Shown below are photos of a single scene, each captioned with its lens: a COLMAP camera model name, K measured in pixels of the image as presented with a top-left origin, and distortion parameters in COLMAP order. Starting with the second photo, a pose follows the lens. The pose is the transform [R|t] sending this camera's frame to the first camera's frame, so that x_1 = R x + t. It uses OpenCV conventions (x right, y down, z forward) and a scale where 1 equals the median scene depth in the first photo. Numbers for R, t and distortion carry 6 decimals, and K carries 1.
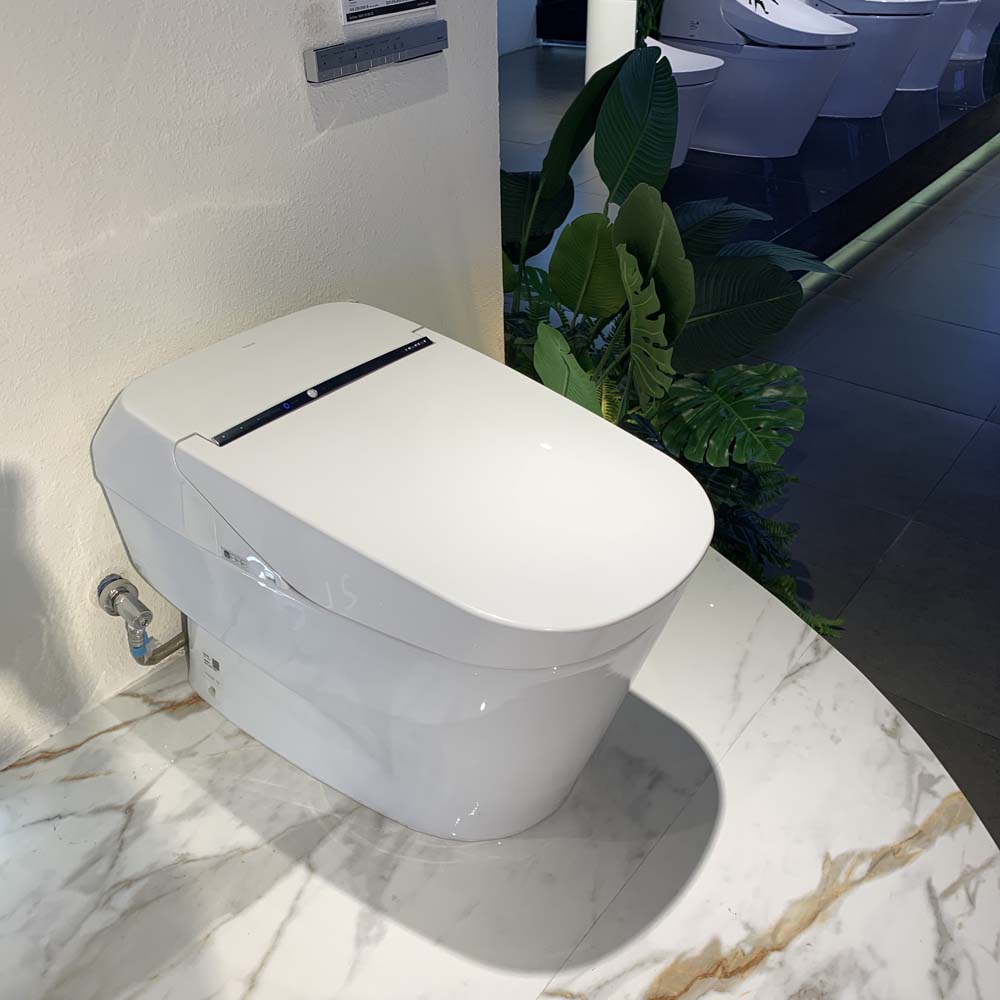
lens RADIAL K [[1029.1, 0, 512.3], [0, 1029.1, 484.3], [0, 0, 1]] dist [0.006579, 0.000000]
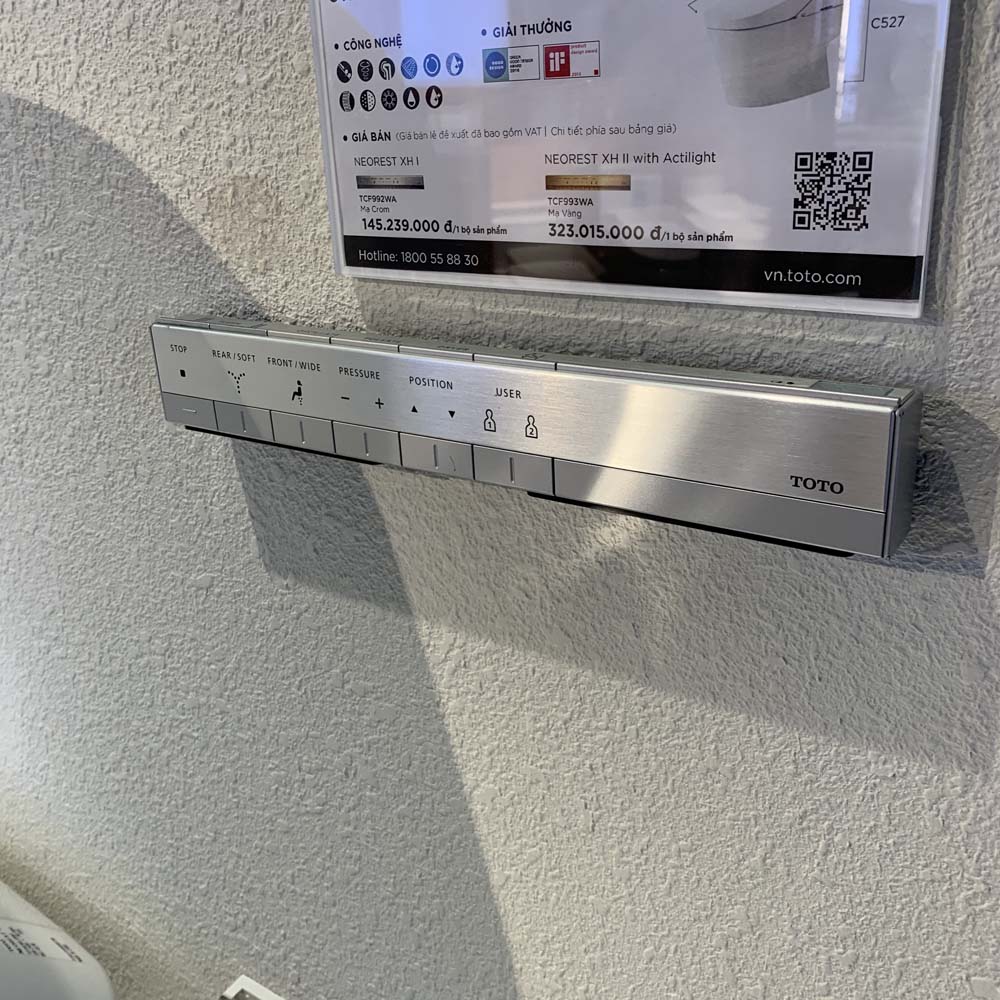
lens RADIAL K [[1029.1, 0, 502.5], [0, 1029.1, 485.5], [0, 0, 1]] dist [0.006579, 0.000000]
pose [[0.053419, 0.363728, -0.929972, 0.096678], [-0.504201, 0.813692, 0.289287, -0.524947], [0.861933, 0.453439, 0.226858, 1.058446]]
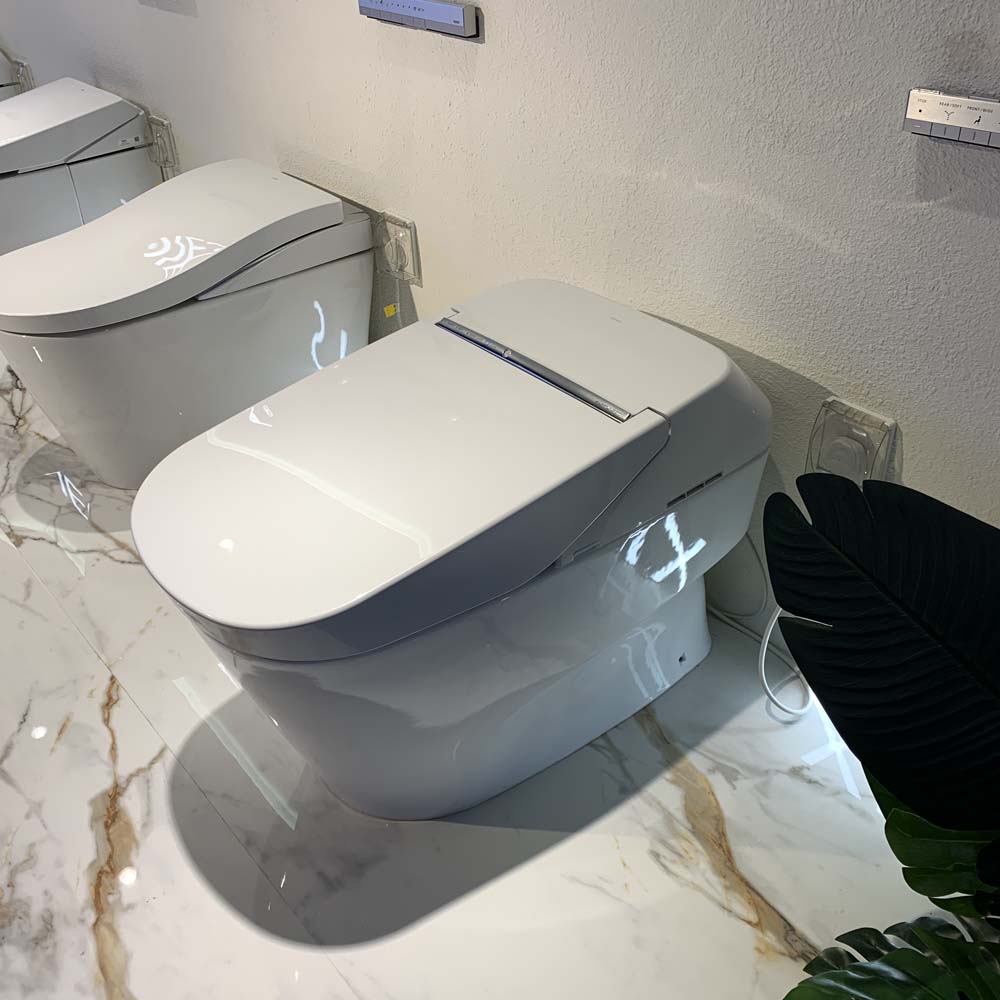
lens RADIAL K [[1029.1, 0, 494.0], [0, 1029.1, 486.0], [0, 0, 1]] dist [0.006579, 0.000000]
pose [[-0.221796, 0.559389, -0.798681, 0.627950], [-0.488424, 0.645185, 0.587518, -0.533250], [0.843948, 0.520404, 0.130120, 0.815131]]
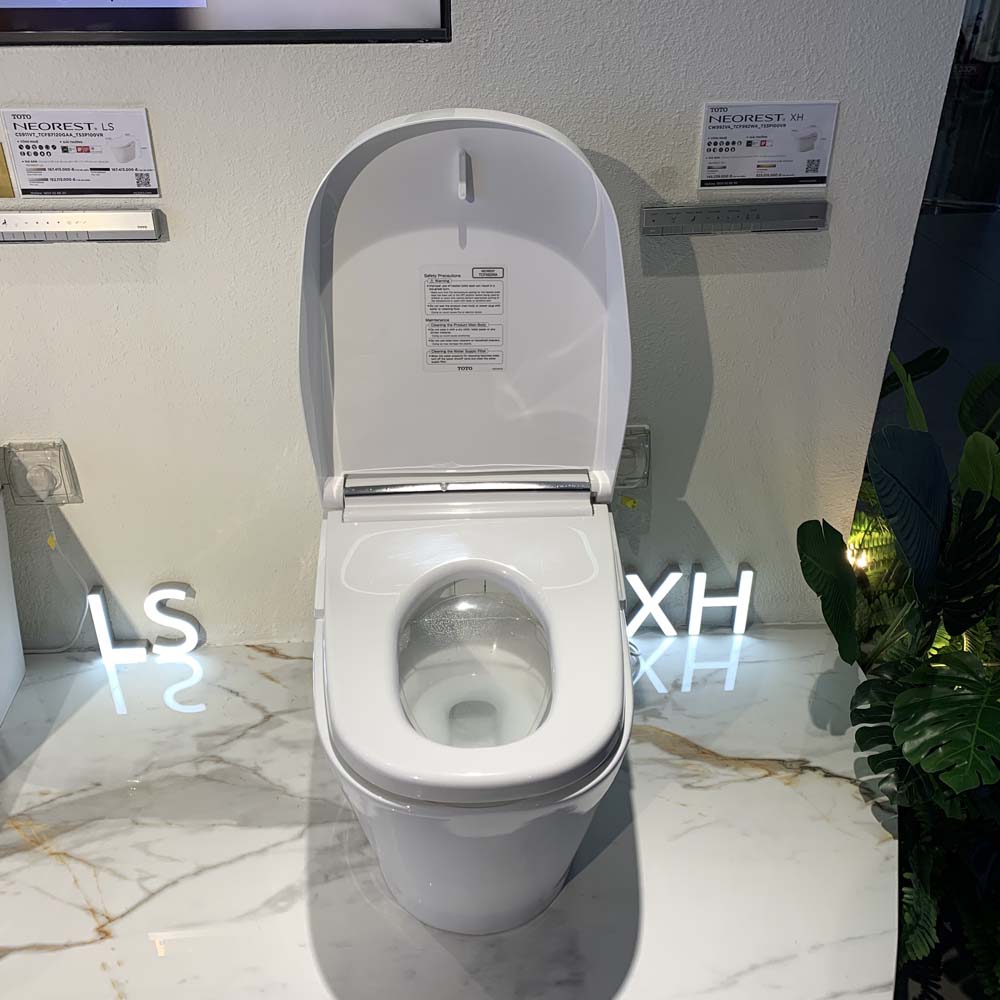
lens RADIAL K [[1029.1, 0, 495.0], [0, 1029.1, 486.9], [0, 0, 1]] dist [0.006579, 0.000000]
pose [[0.662261, 0.397295, -0.635269, 0.523337], [-0.411623, 0.901360, 0.134596, -0.239388], [0.626081, 0.172353, 0.760472, 0.122785]]
